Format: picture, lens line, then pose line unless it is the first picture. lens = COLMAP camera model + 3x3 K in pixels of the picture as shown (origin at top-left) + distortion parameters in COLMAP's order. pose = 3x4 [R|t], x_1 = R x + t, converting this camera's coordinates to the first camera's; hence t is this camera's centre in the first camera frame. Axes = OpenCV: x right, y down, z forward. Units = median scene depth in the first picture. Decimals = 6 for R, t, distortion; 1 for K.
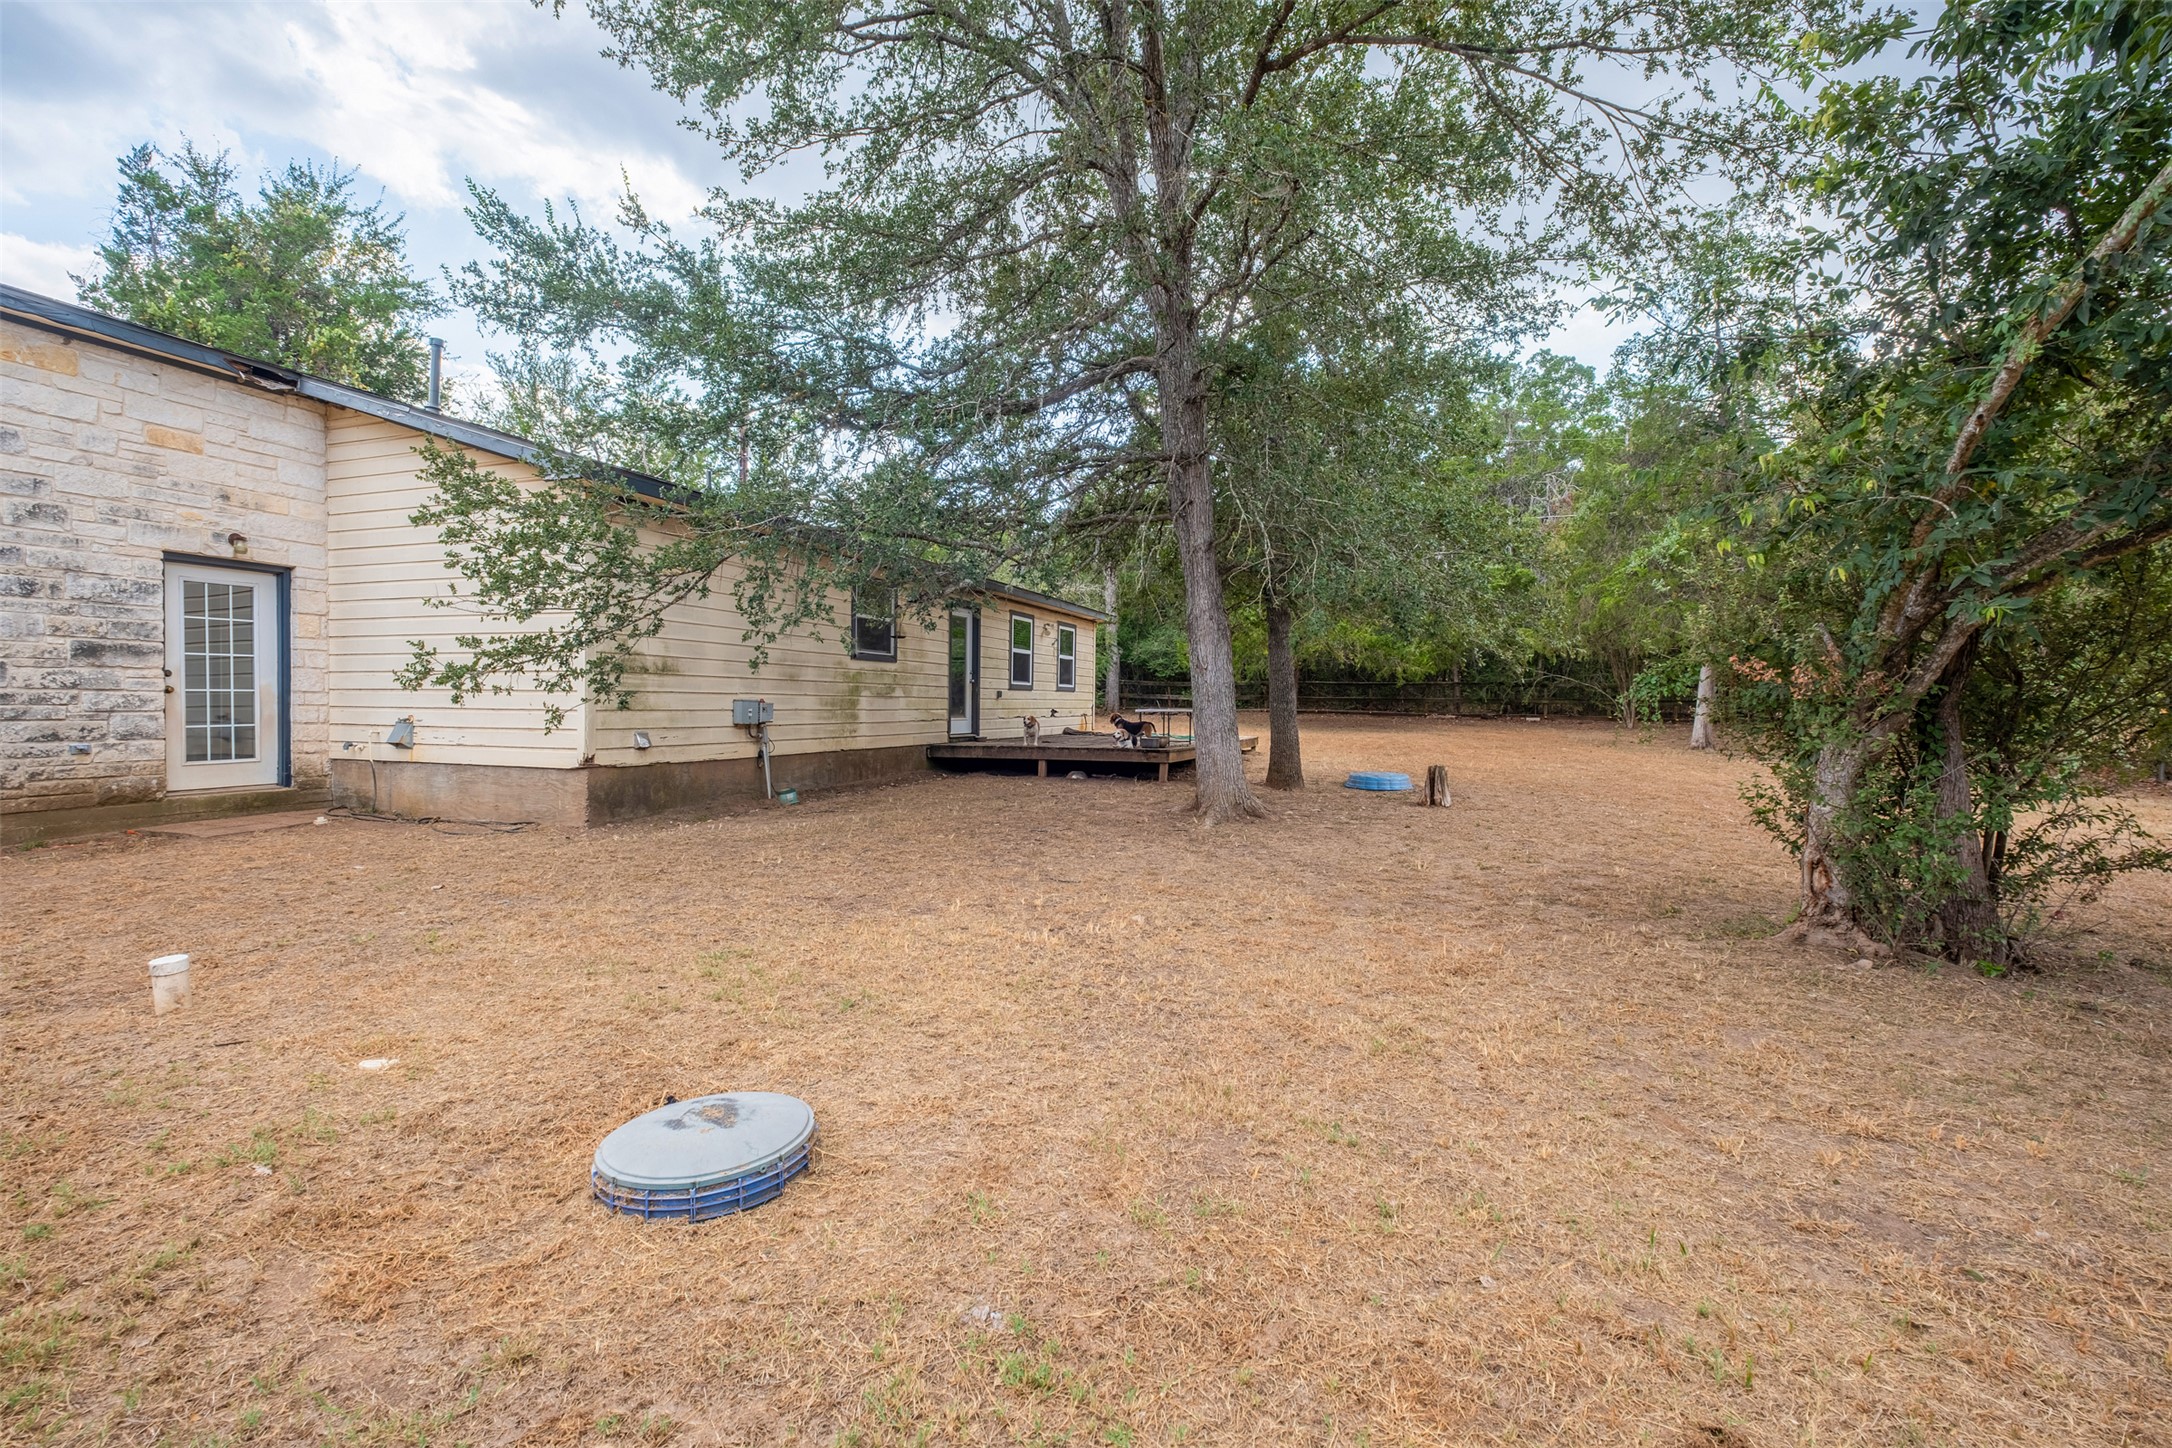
lens RADIAL K [[940.9, 0, 1088.5], [0, 940.9, 715.4], [0, 0, 1]] dist [-0.002572, -0.003054]
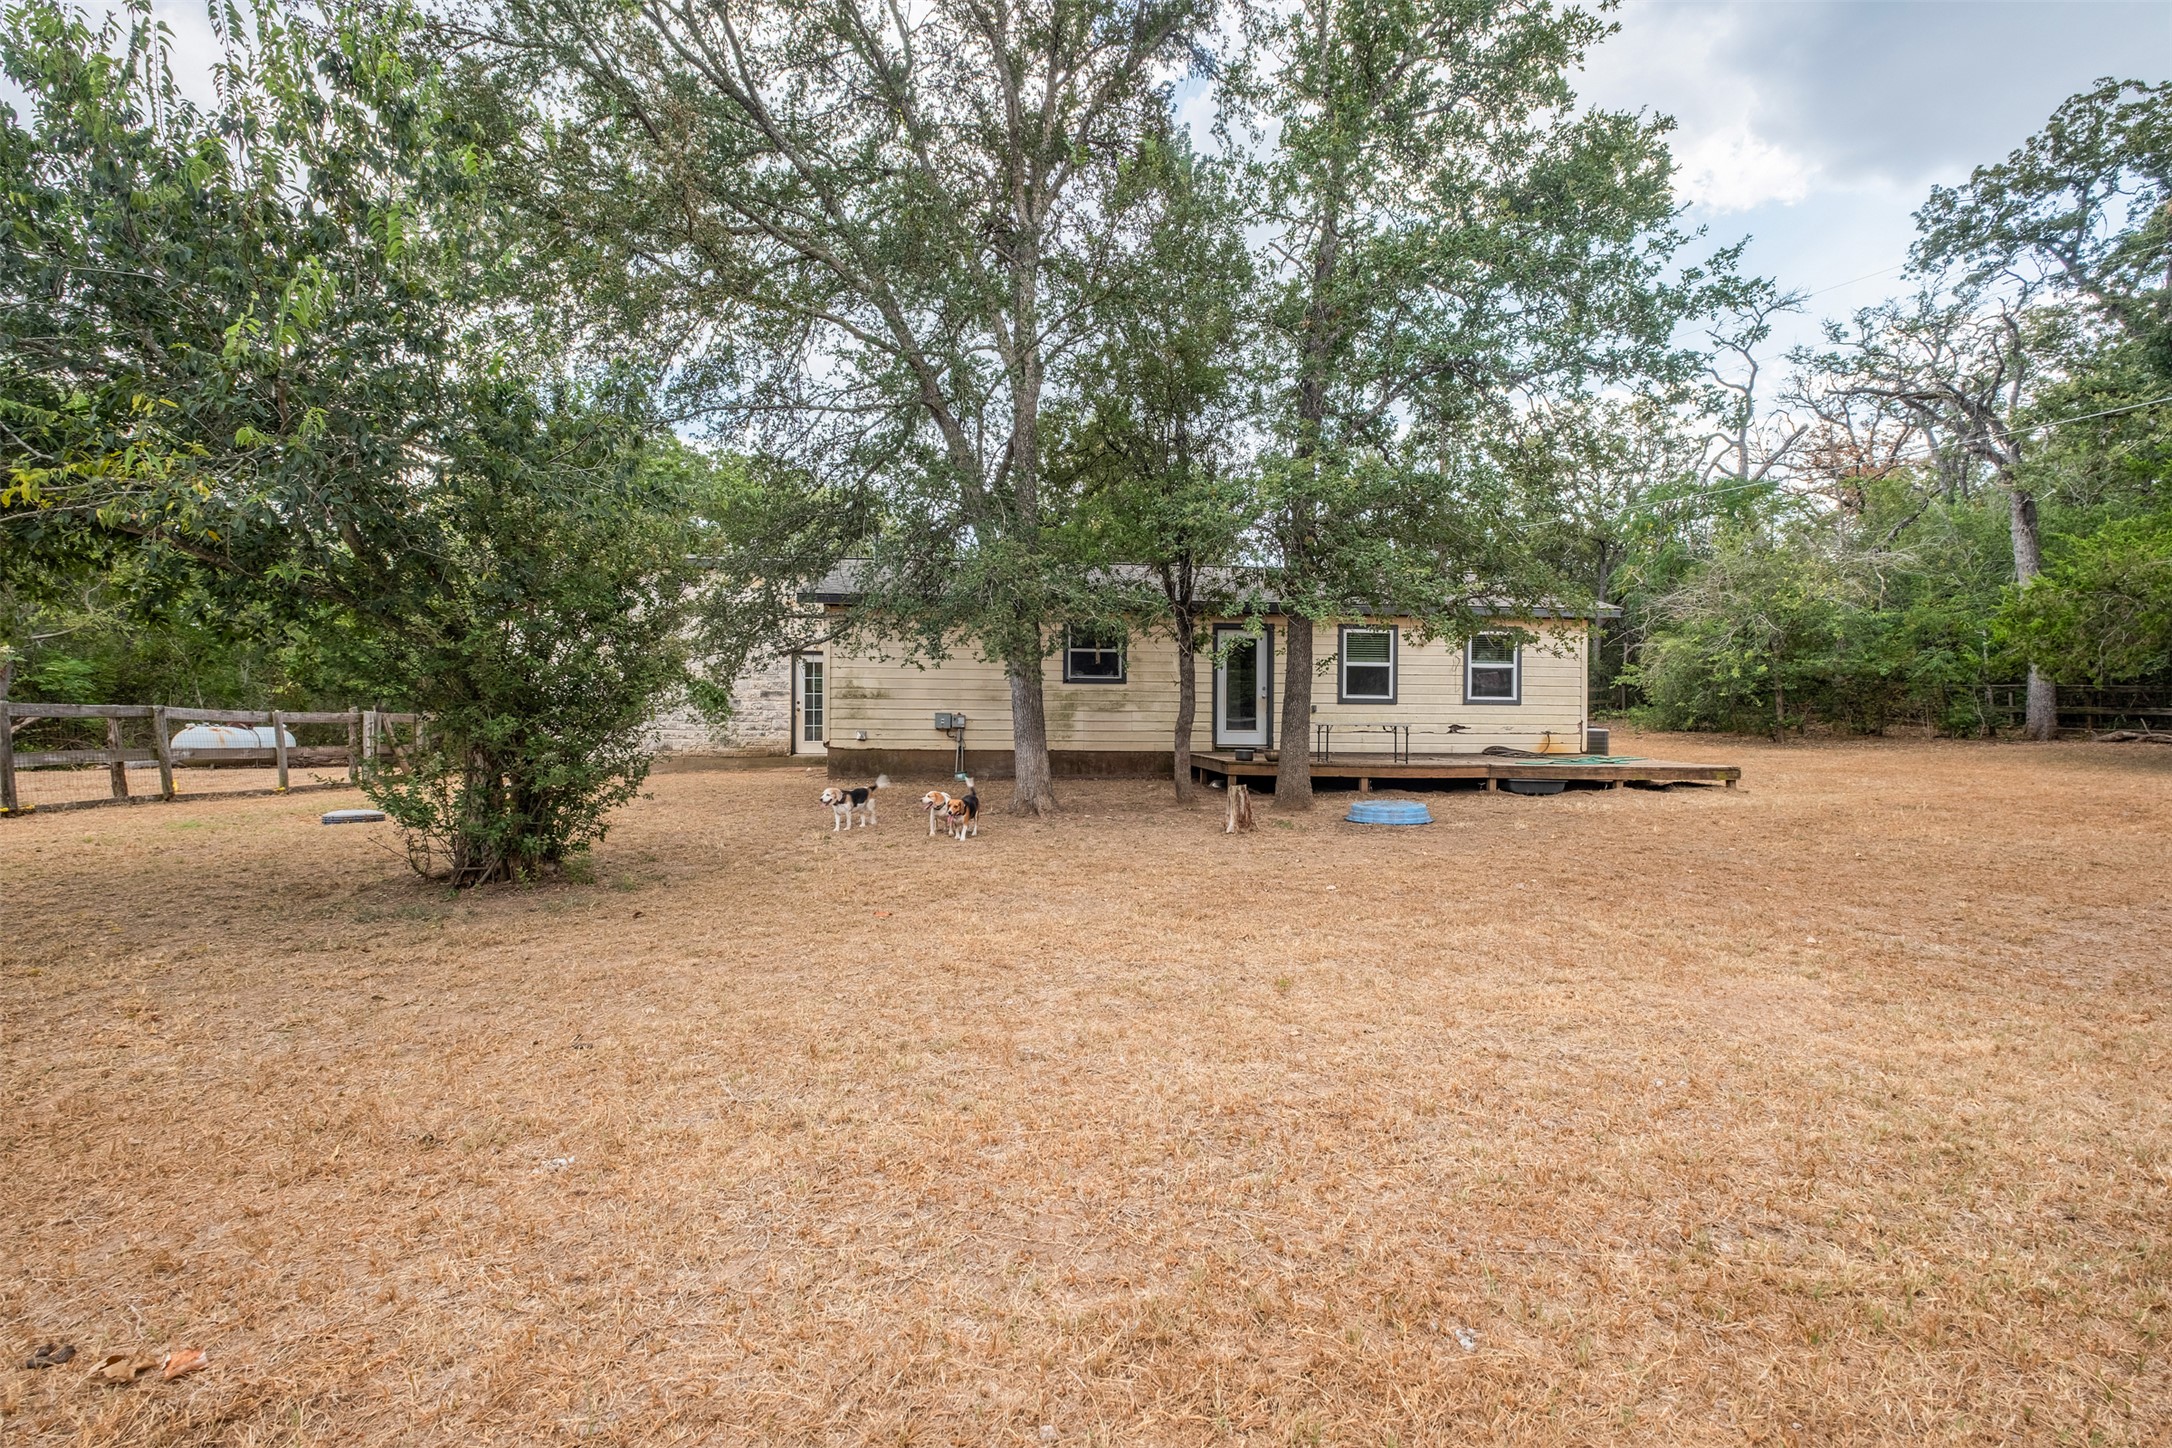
lens RADIAL K [[940.9, 0, 1085.9], [0, 940.9, 720.1], [0, 0, 1]] dist [-0.002572, -0.003054]
pose [[0.404405, -0.000673, -0.914580, 0.910384], [-0.016639, 0.999829, -0.008093, 0.003480], [0.914429, 0.018490, 0.404325, 0.446841]]
